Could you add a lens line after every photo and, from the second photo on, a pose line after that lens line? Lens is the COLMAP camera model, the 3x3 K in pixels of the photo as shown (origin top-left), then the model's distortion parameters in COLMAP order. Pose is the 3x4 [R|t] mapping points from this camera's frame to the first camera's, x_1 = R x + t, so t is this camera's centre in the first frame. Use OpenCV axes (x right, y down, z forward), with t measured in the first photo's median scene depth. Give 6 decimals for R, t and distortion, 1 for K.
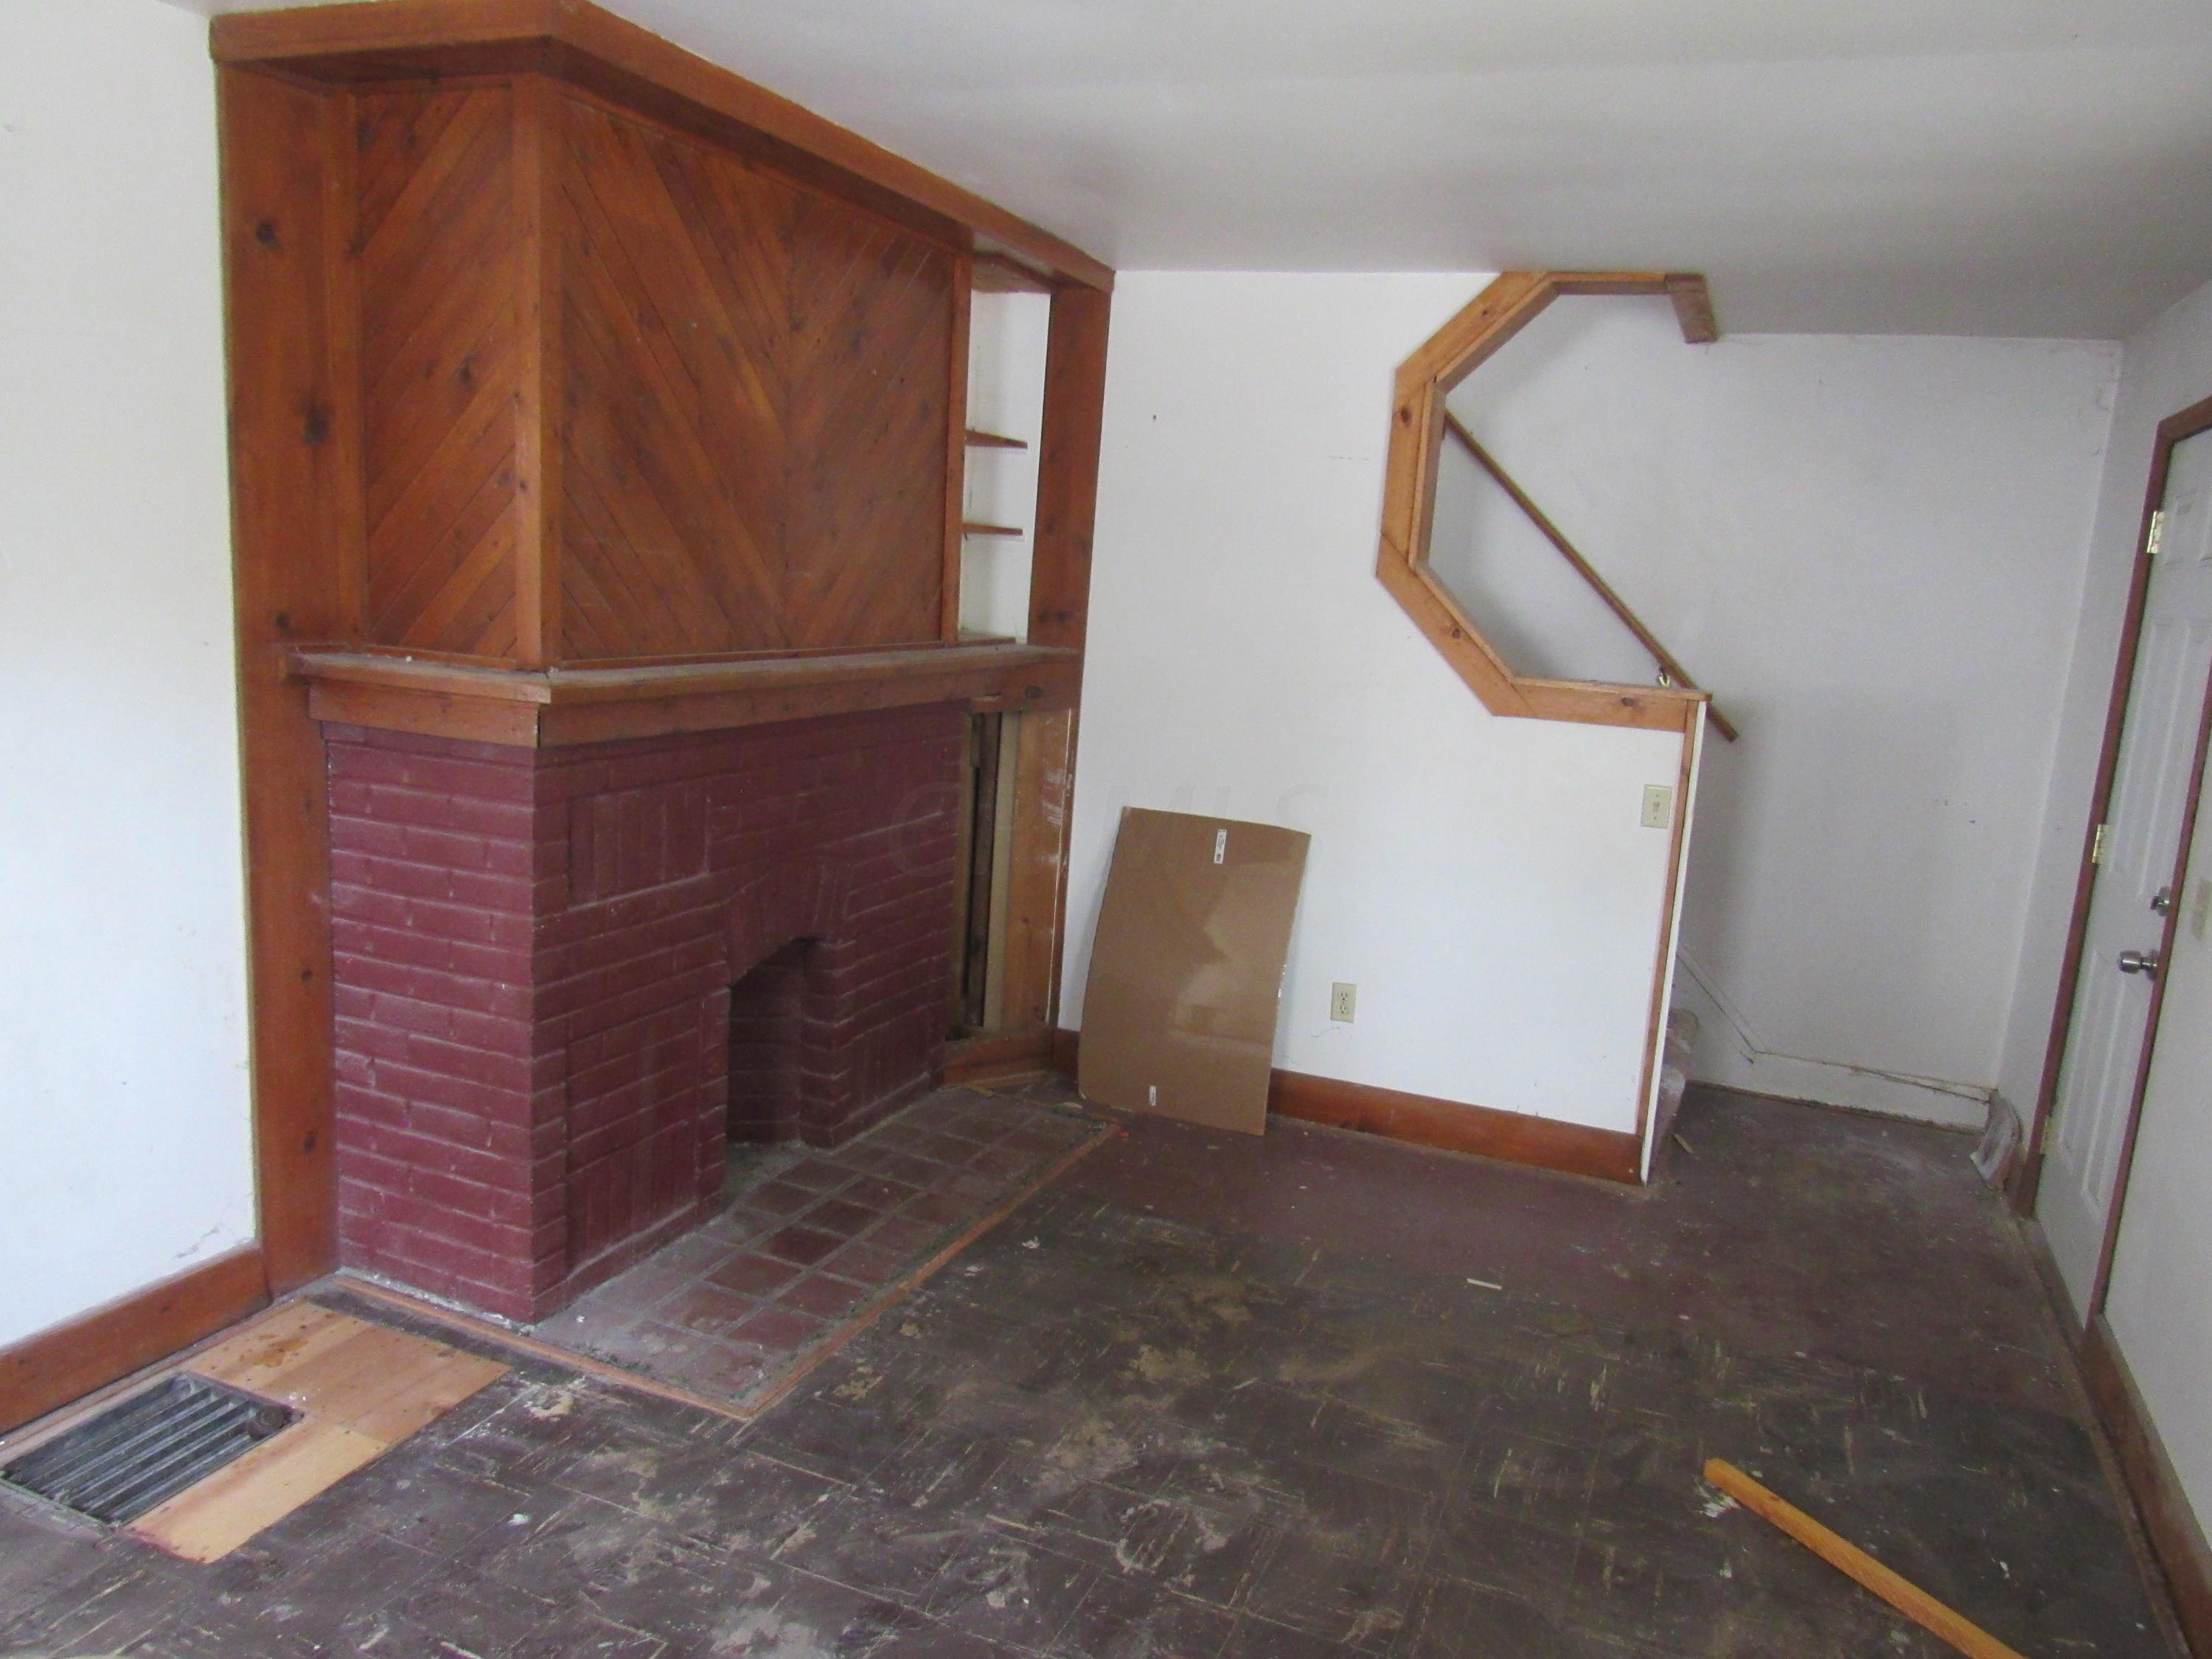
lens RADIAL K [[1587.9, 0, 1106.0], [0, 1587.9, 829.5], [0, 0, 1]] dist [0.012207, -0.023085]
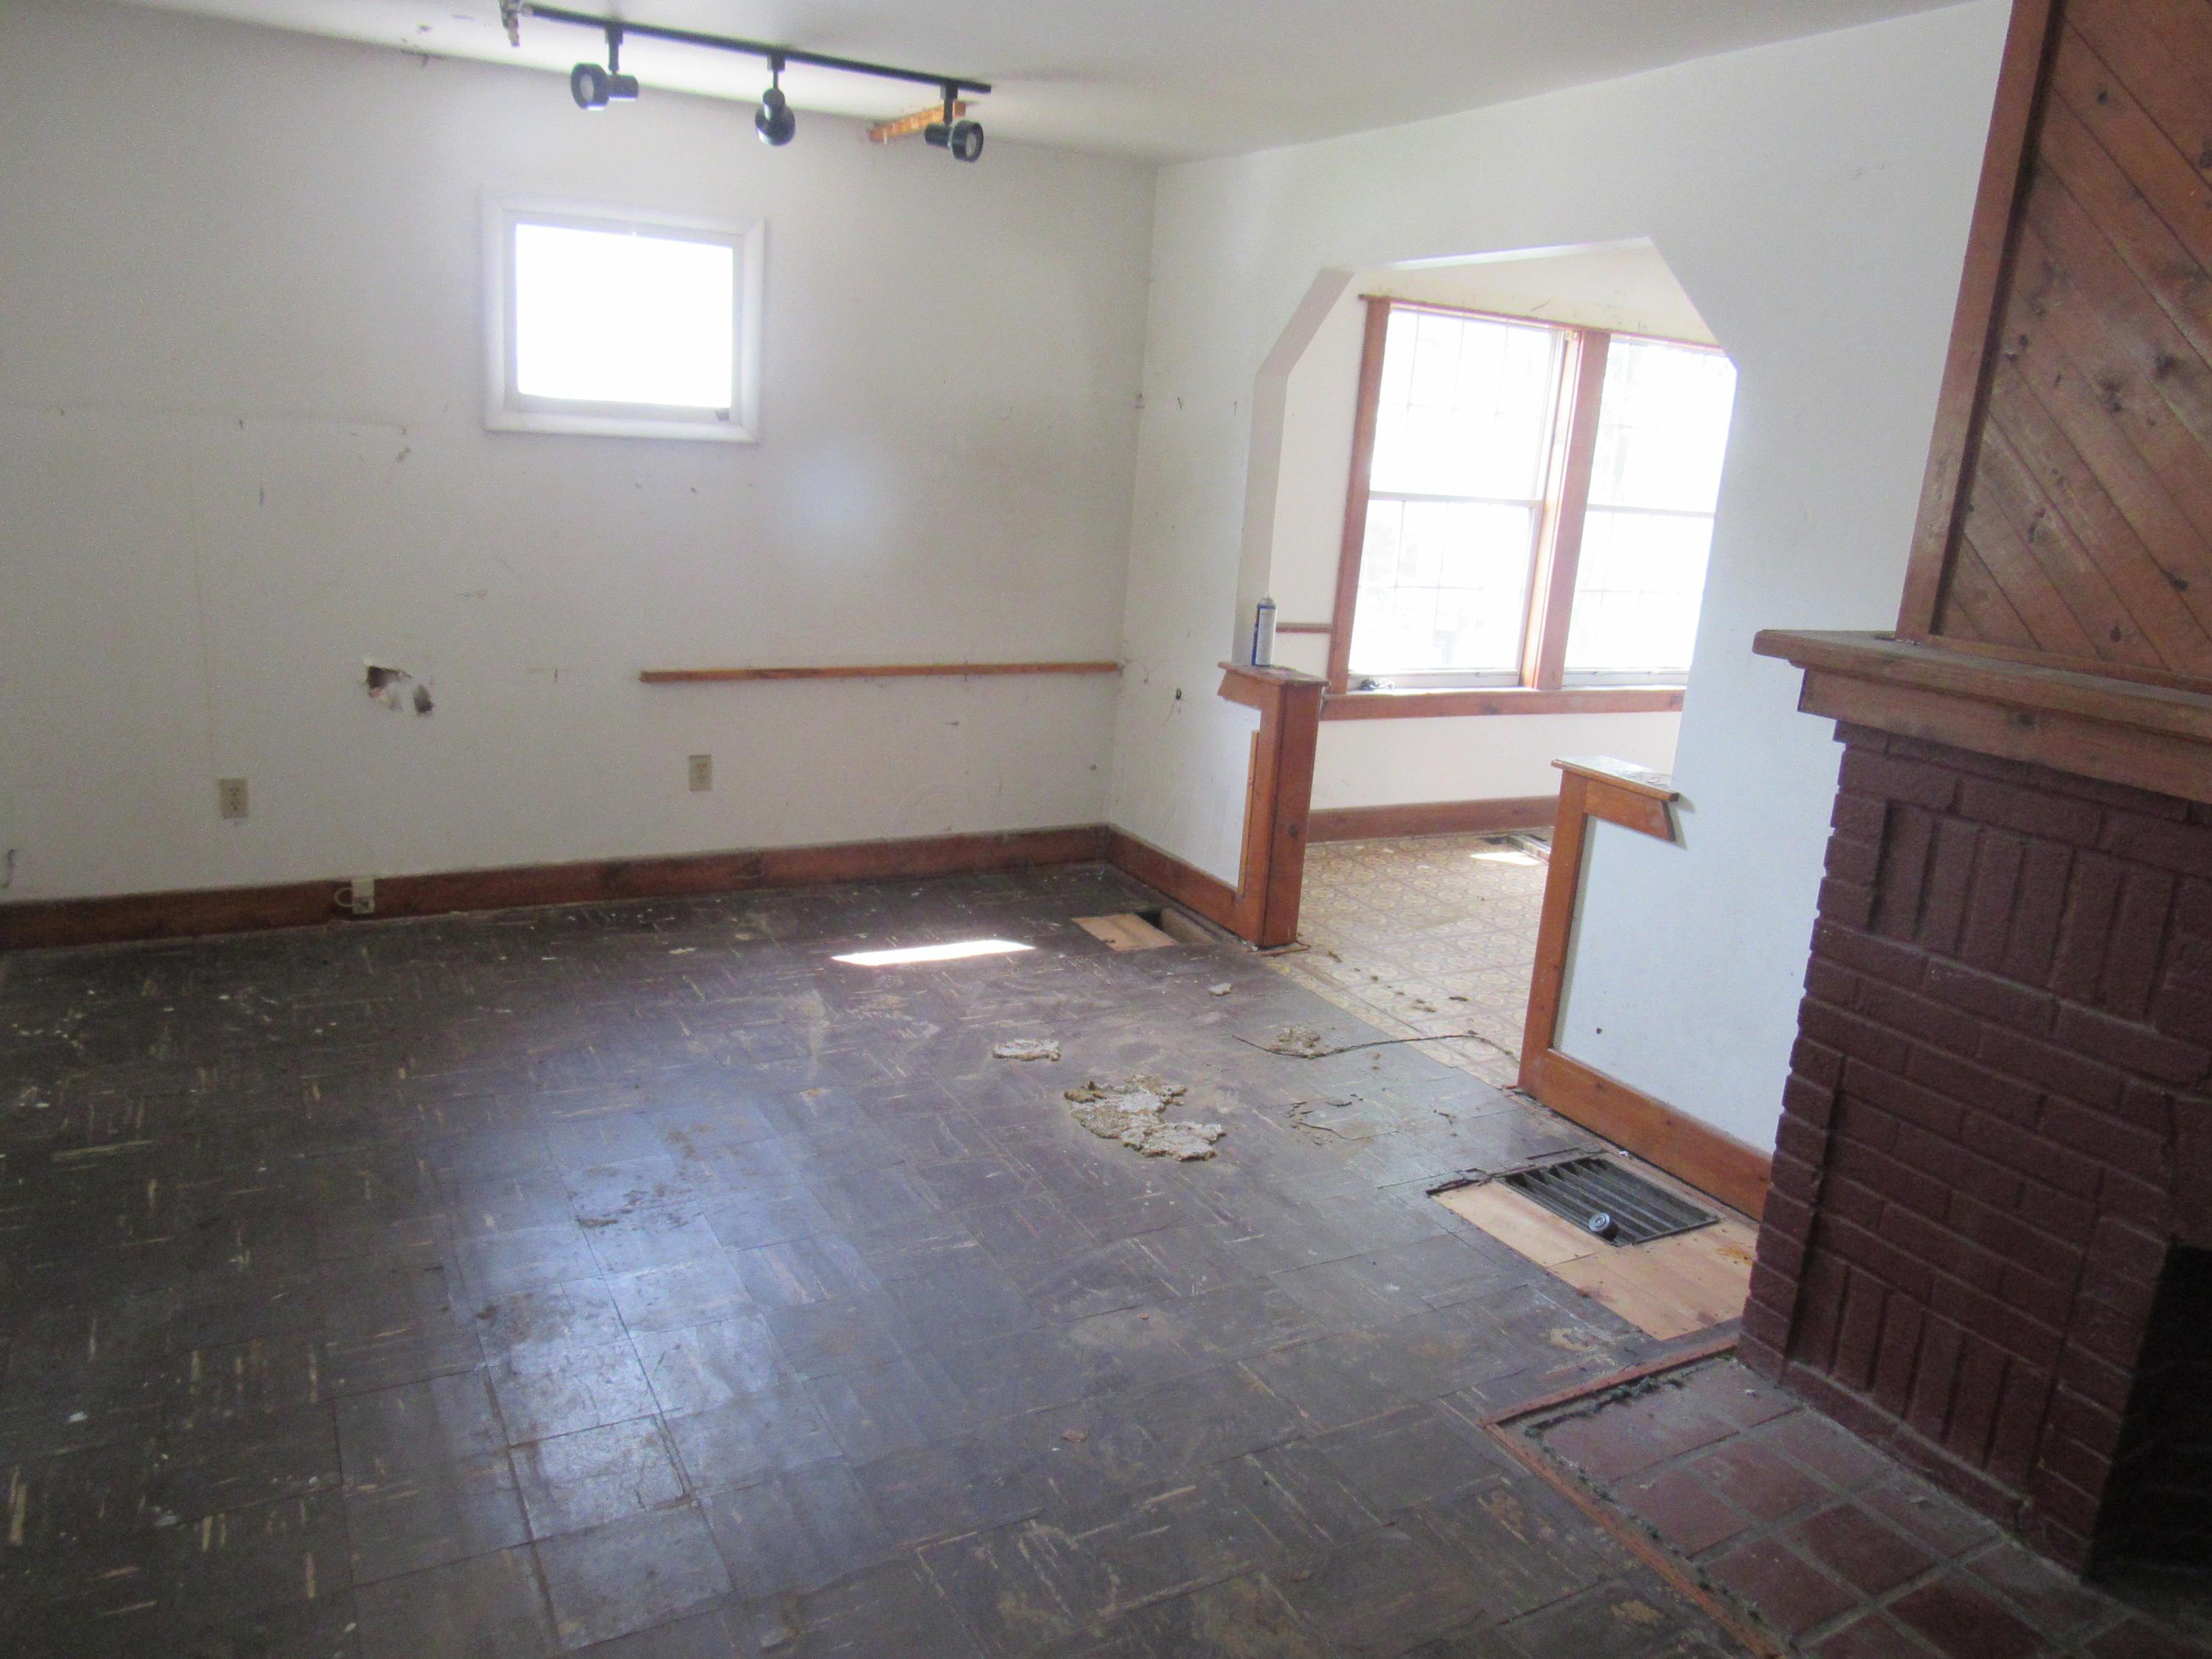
lens RADIAL K [[1587.9, 0, 1106.0], [0, 1587.9, 829.5], [0, 0, 1]] dist [0.012207, -0.023085]
pose [[-0.611233, 0.091679, -0.786123, 0.506694], [-0.239721, 0.925165, 0.294284, -0.135849], [0.754274, 0.368326, -0.543514, 1.051725]]
